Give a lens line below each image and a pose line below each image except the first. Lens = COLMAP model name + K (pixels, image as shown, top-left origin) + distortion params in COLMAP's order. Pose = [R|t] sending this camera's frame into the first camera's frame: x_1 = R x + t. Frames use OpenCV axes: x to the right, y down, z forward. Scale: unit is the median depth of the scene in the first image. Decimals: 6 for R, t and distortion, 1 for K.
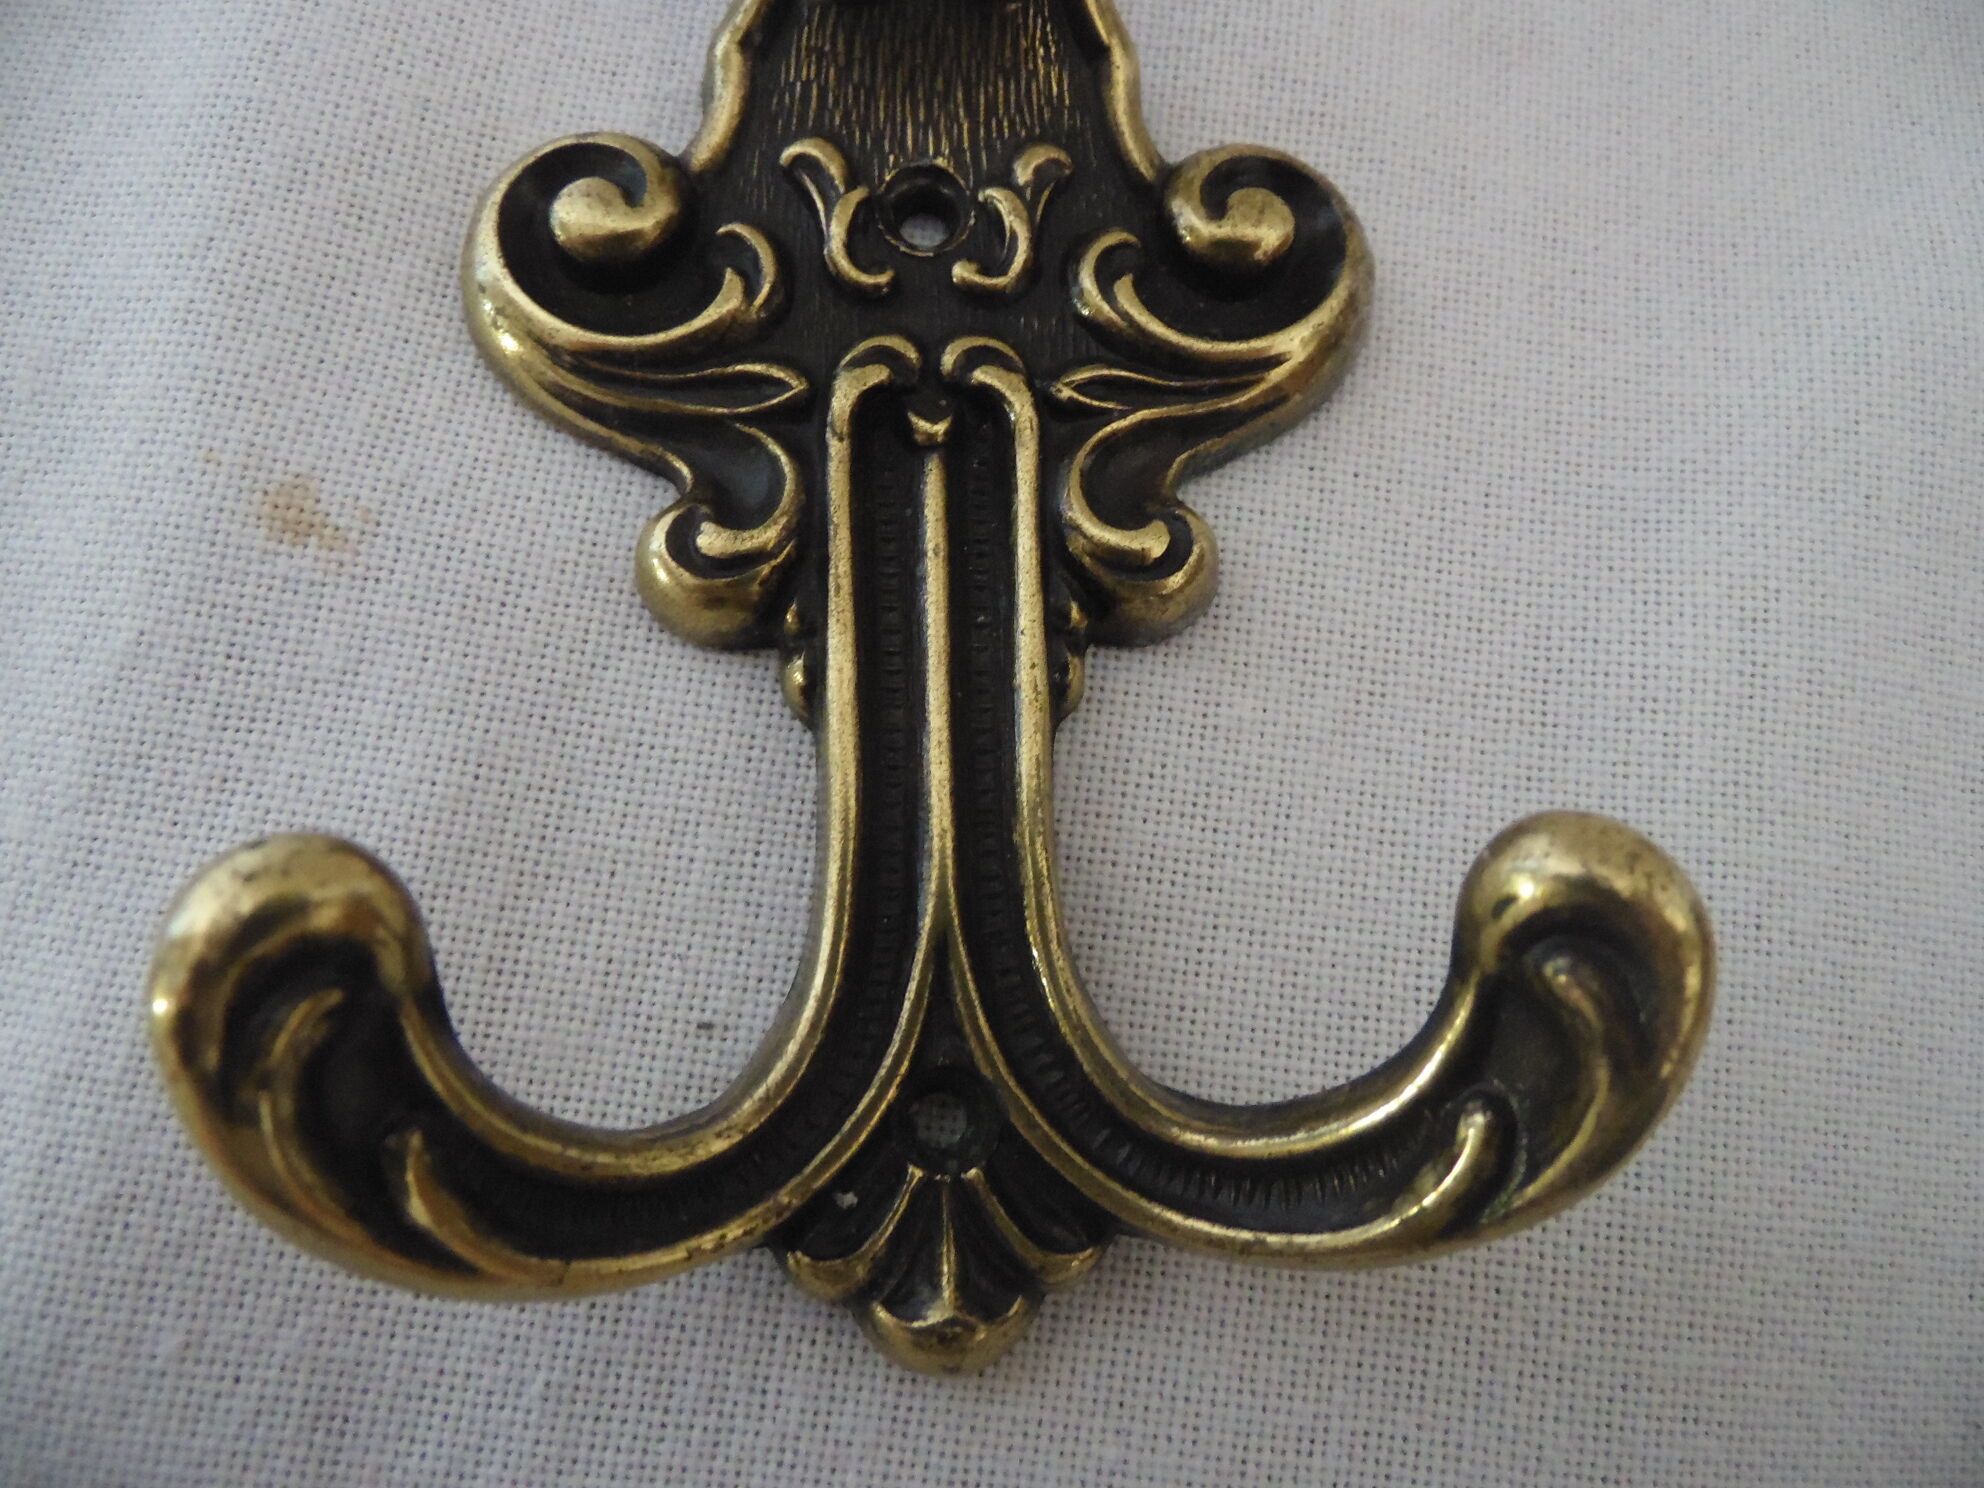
lens RADIAL K [[1622.9, 0, 992.0], [0, 1622.9, 744.0], [0, 0, 1]] dist [-0.079032, -0.001257]
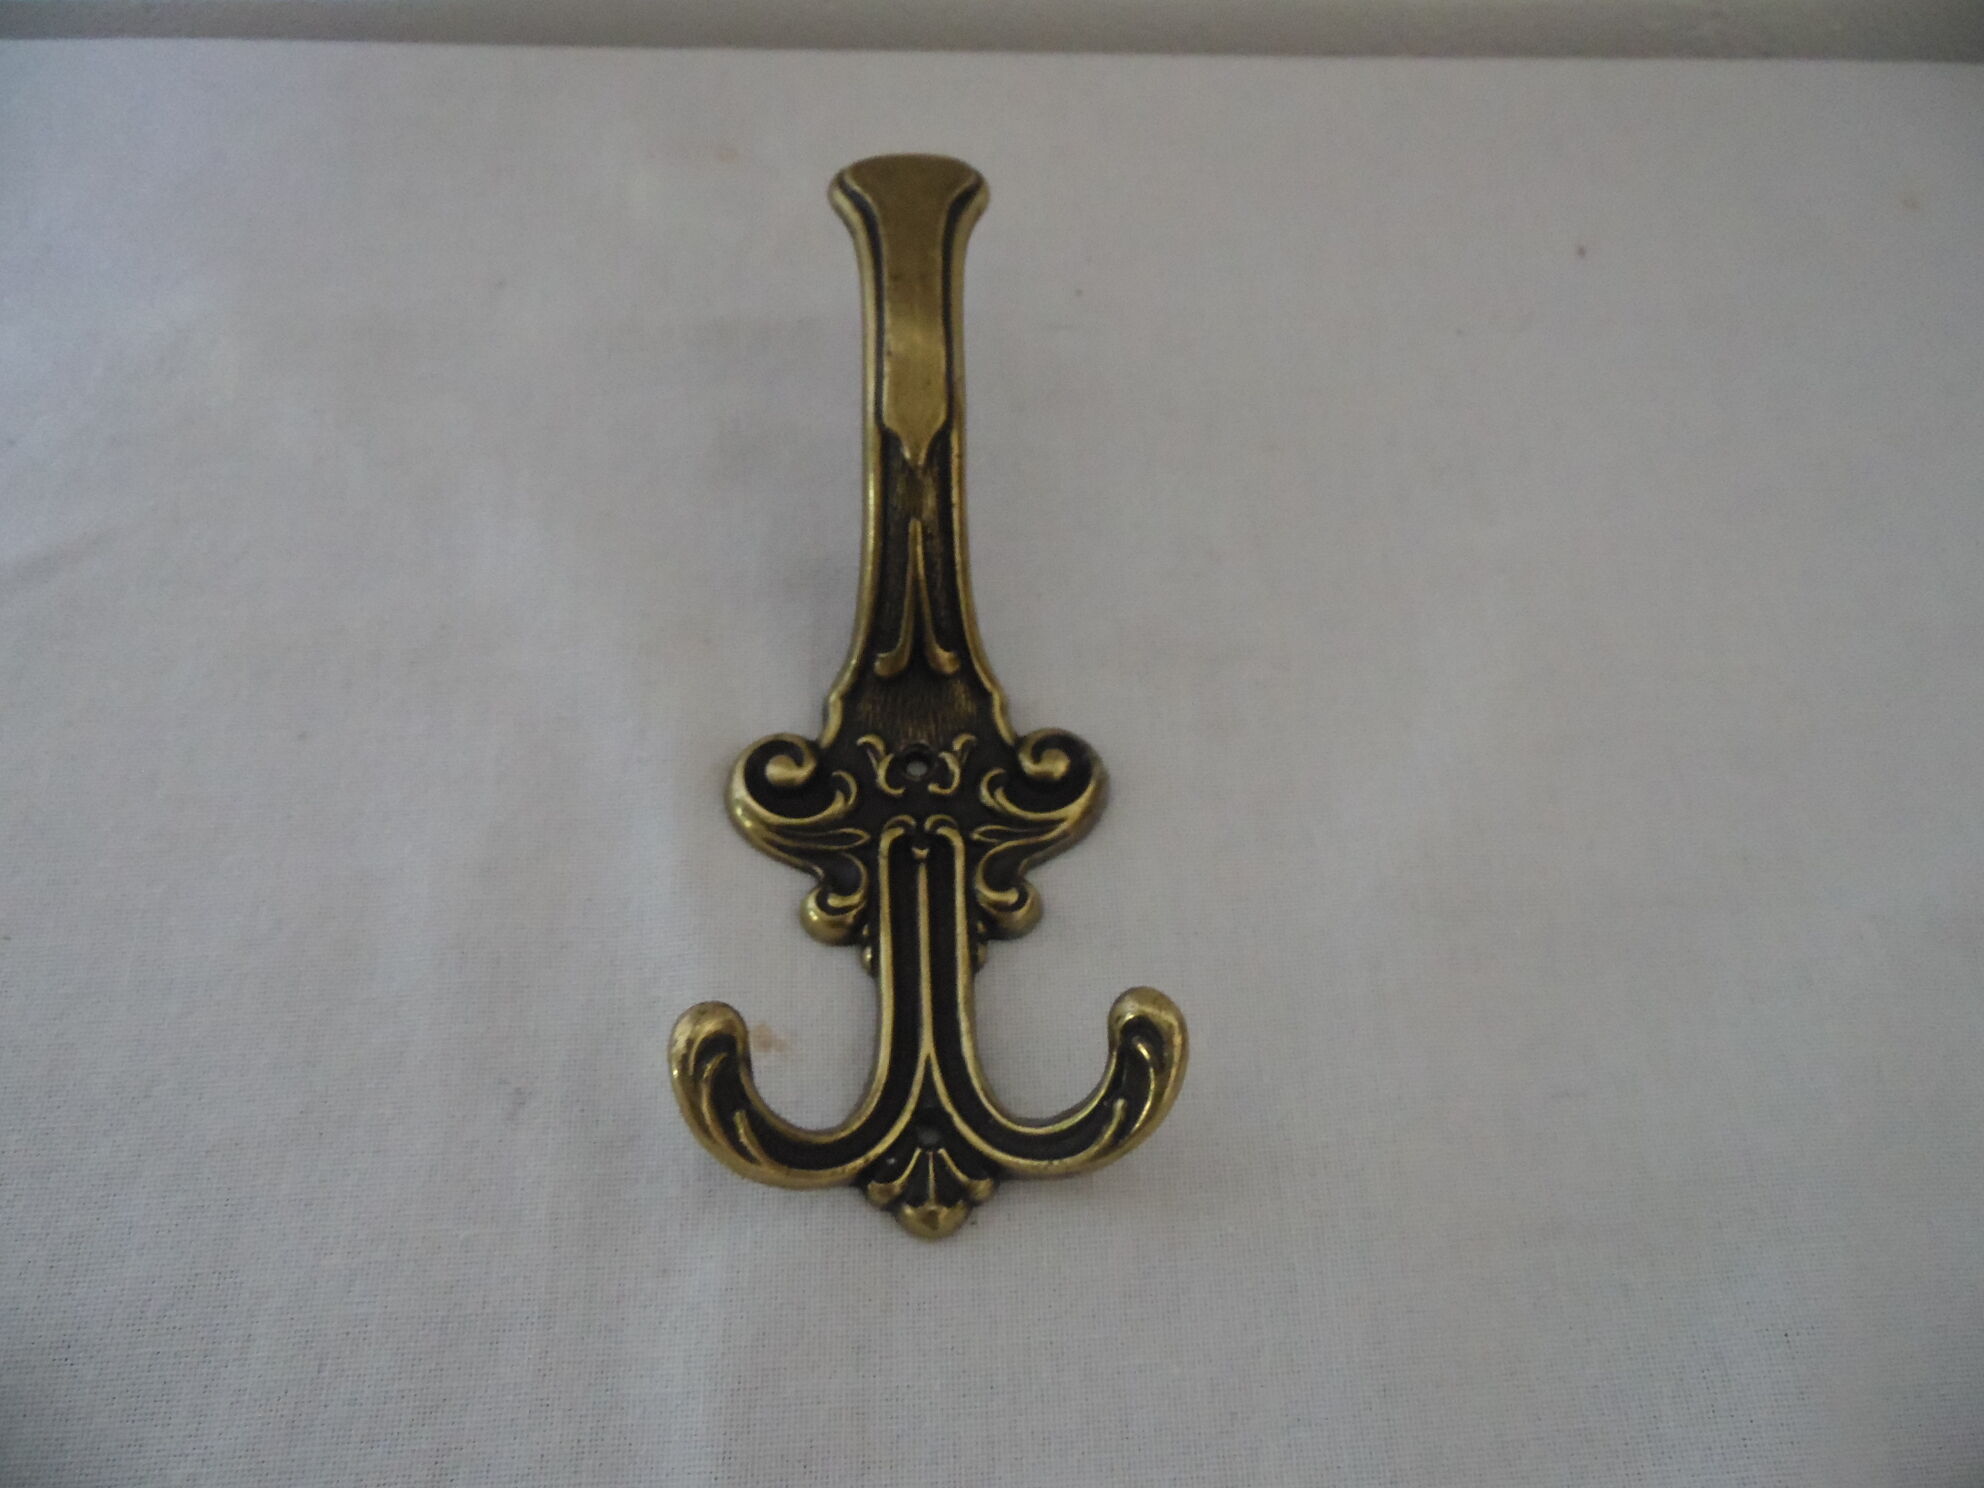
lens RADIAL K [[1622.9, 0, 992.0], [0, 1622.9, 744.0], [0, 0, 1]] dist [-0.079032, -0.001257]
pose [[0.999701, -0.024412, -0.001006, 0.076517], [0.023682, 0.978292, -0.205874, 0.152199], [0.006010, 0.205788, 0.978578, -1.438064]]
